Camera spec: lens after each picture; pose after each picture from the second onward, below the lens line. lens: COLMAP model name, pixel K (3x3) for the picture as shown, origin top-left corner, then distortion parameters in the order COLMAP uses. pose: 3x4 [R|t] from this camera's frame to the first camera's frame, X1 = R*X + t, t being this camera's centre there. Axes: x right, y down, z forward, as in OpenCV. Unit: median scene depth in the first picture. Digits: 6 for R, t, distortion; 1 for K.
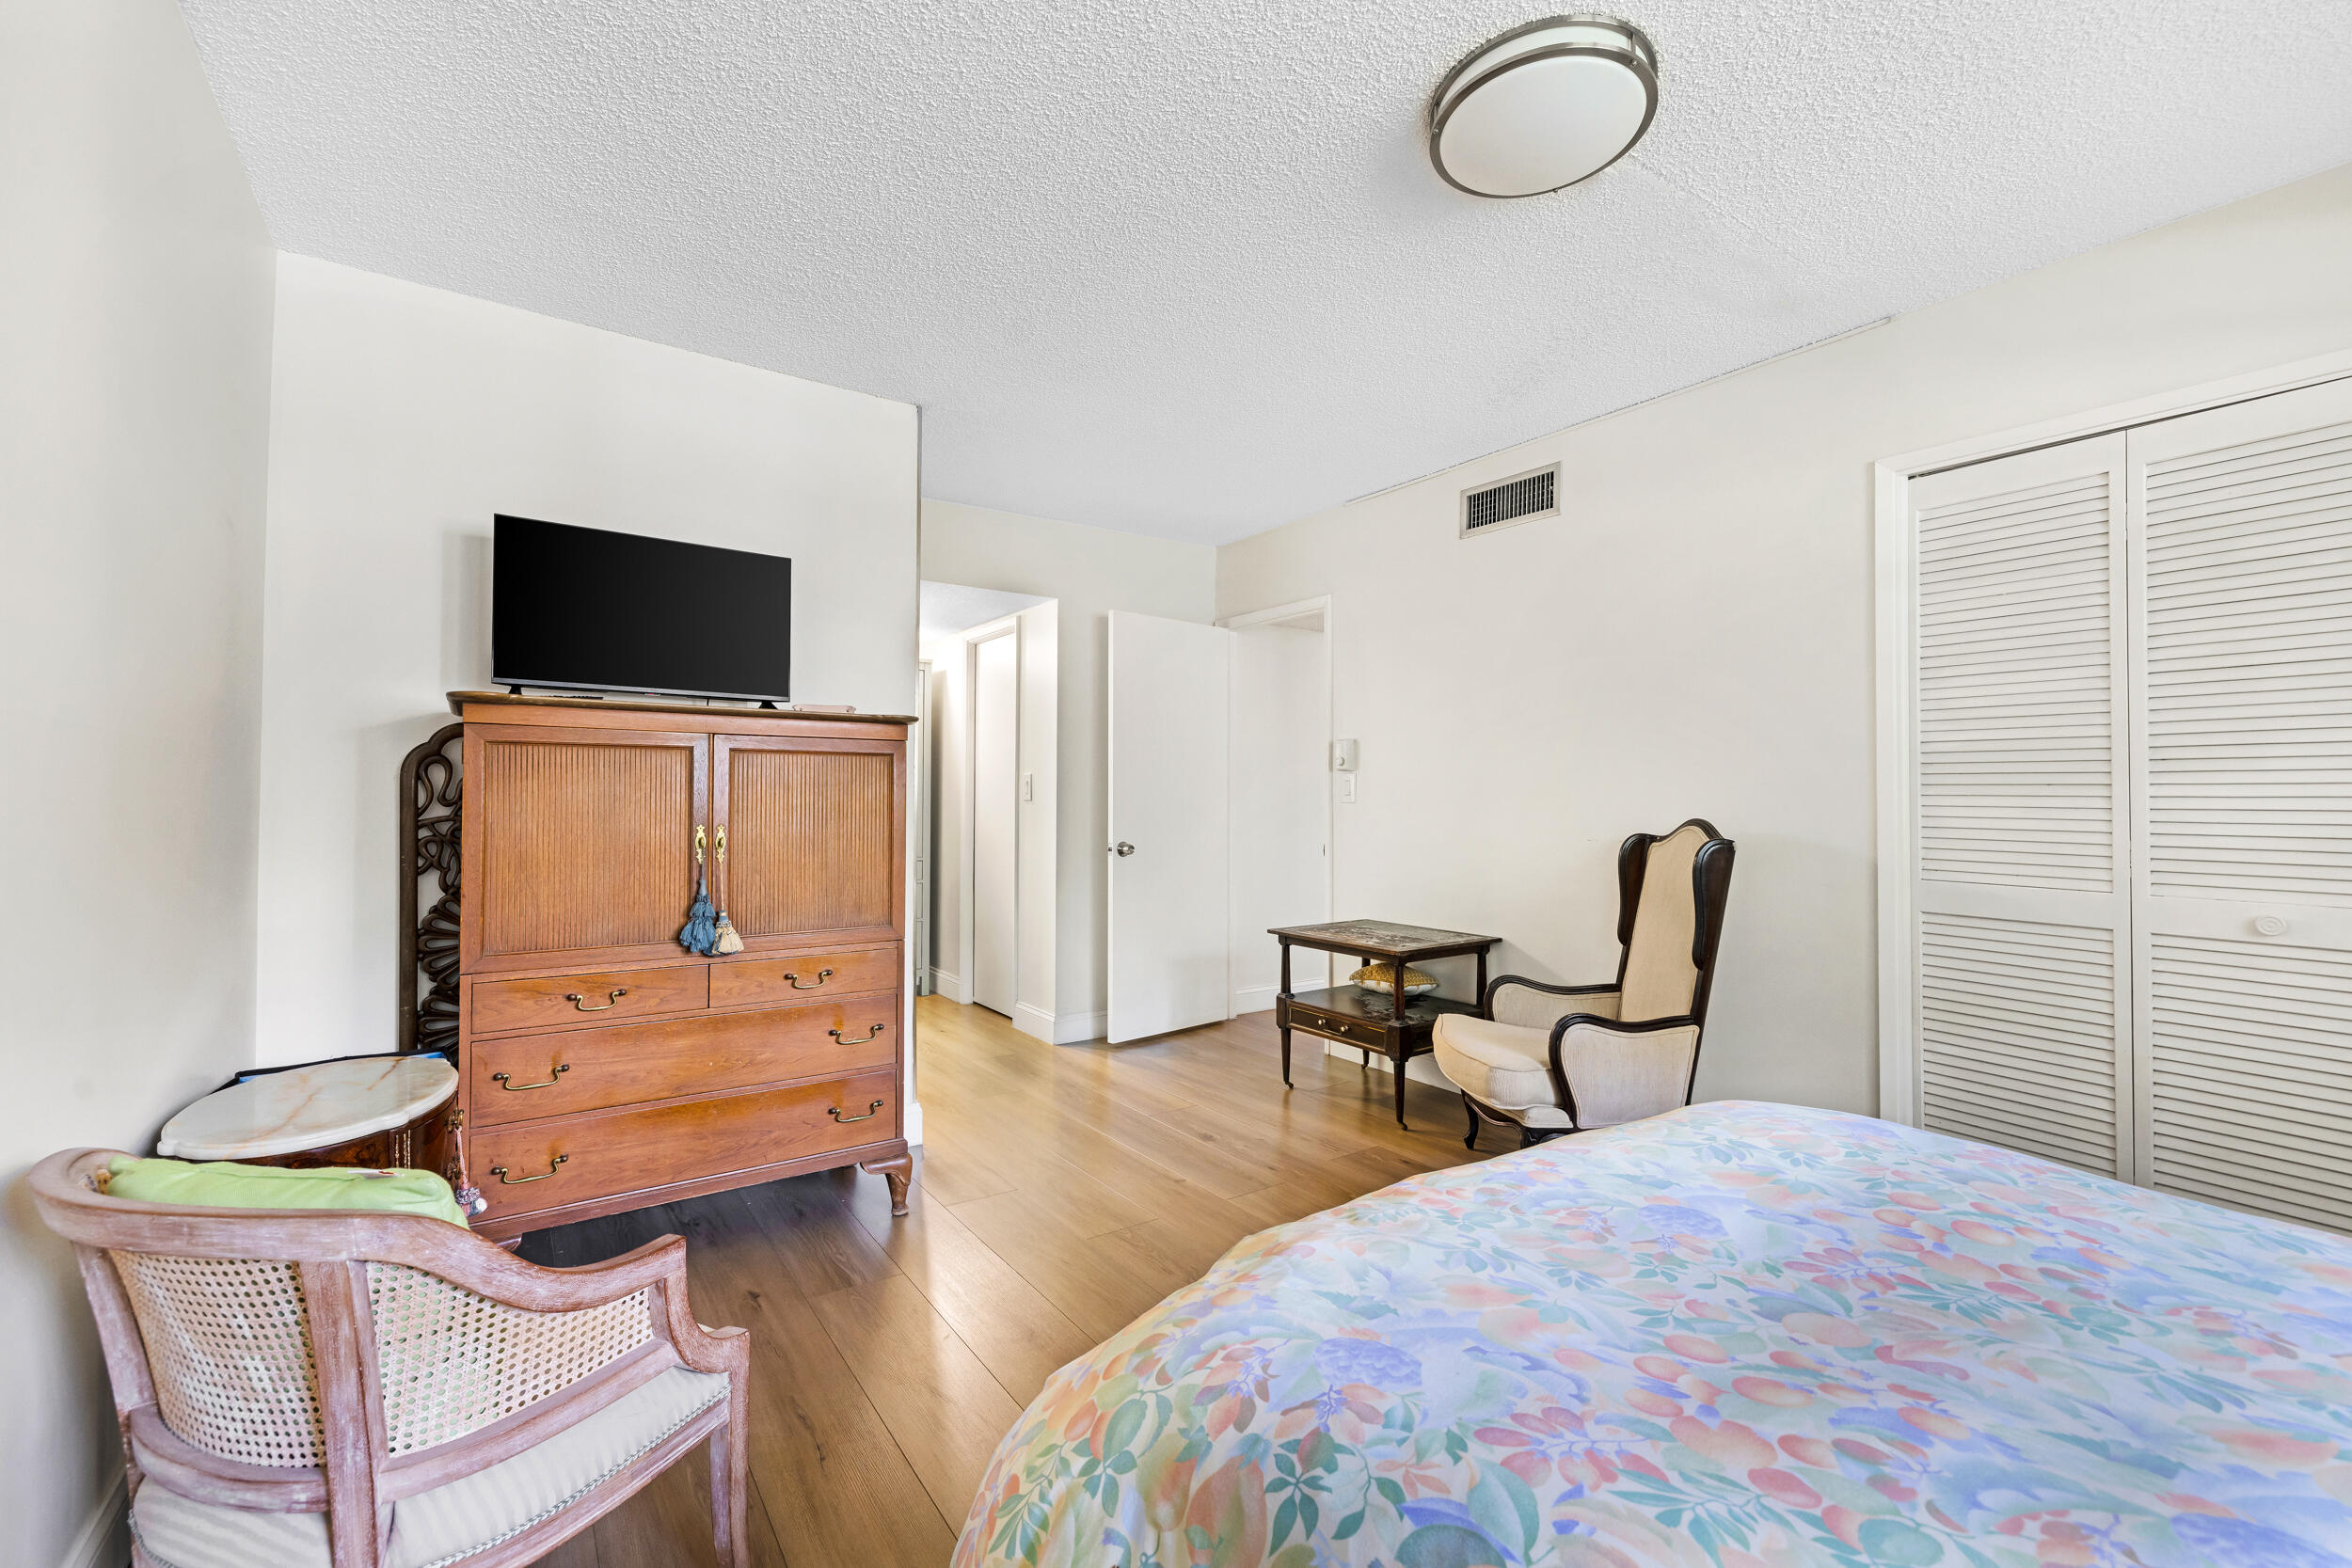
lens RADIAL K [[970.1, 0, 1186.8], [0, 970.1, 779.2], [0, 0, 1]] dist [0.000197, 0.000366]
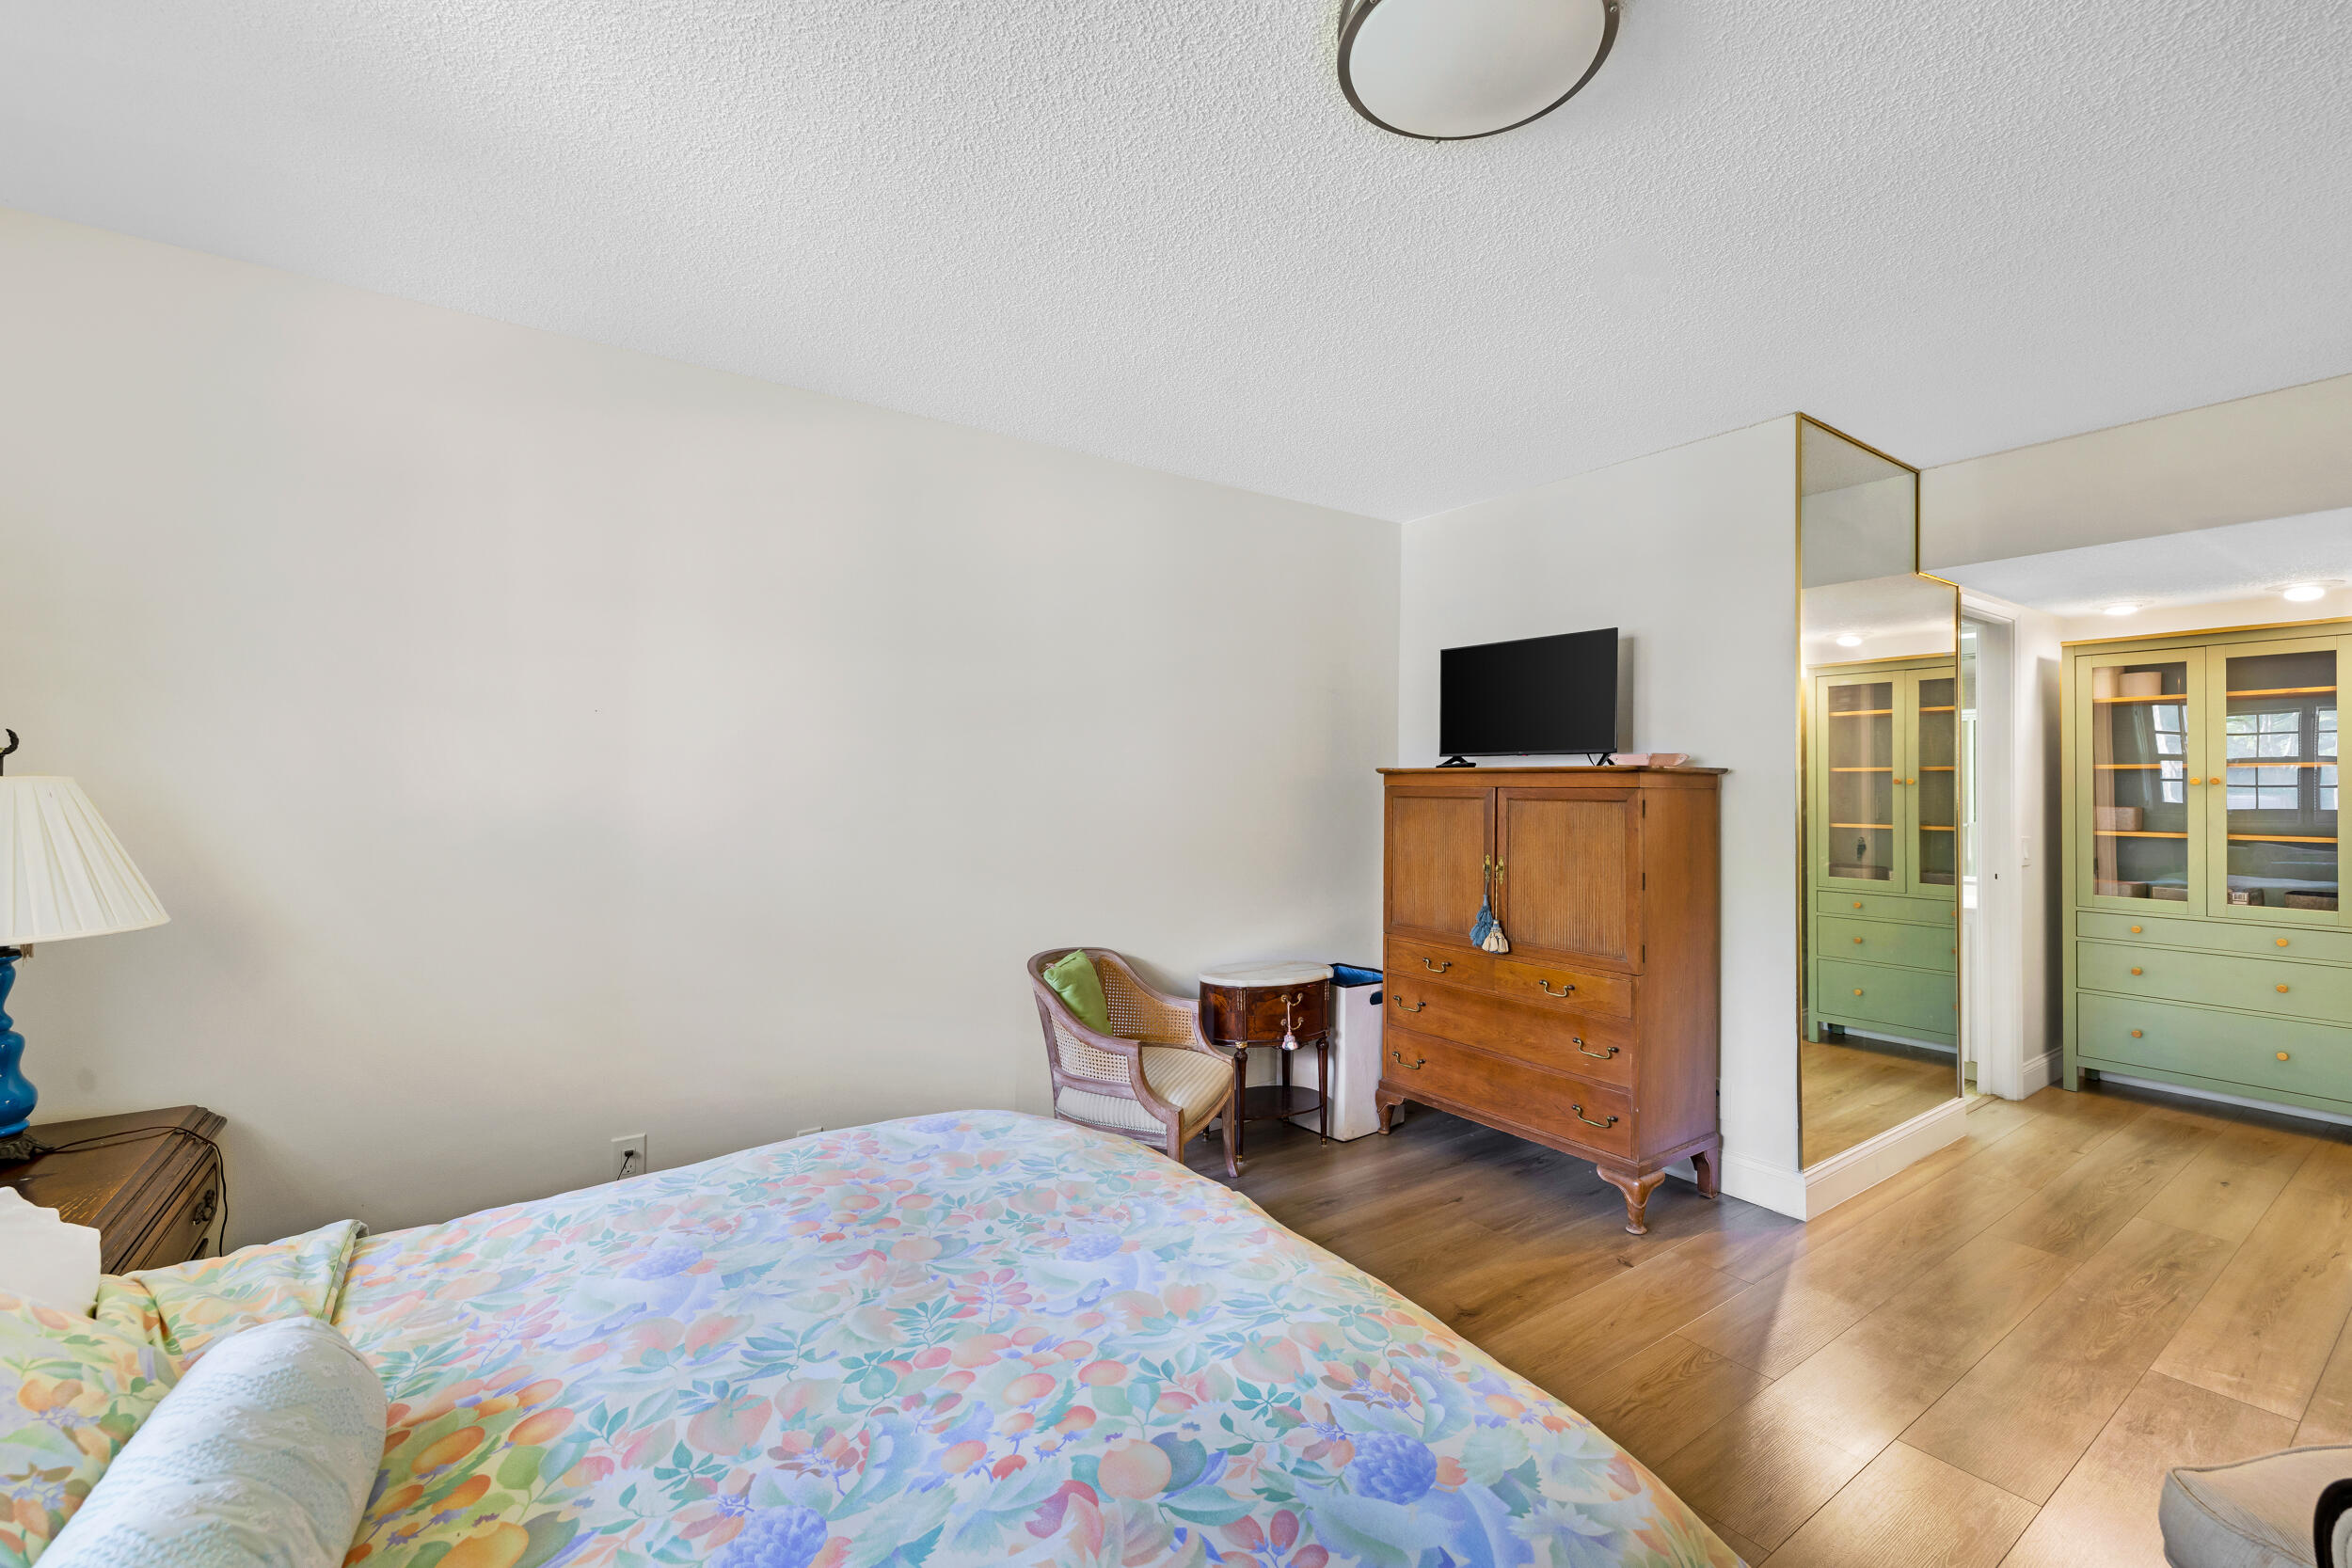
lens RADIAL K [[970.1, 0, 1186.9], [0, 970.1, 794.4], [0, 0, 1]] dist [0.000197, 0.000366]
pose [[0.006866, -0.001910, -0.999975, 1.782916], [0.017455, 0.999846, -0.001790, -0.091367], [0.999824, -0.017442, 0.006898, 1.181845]]
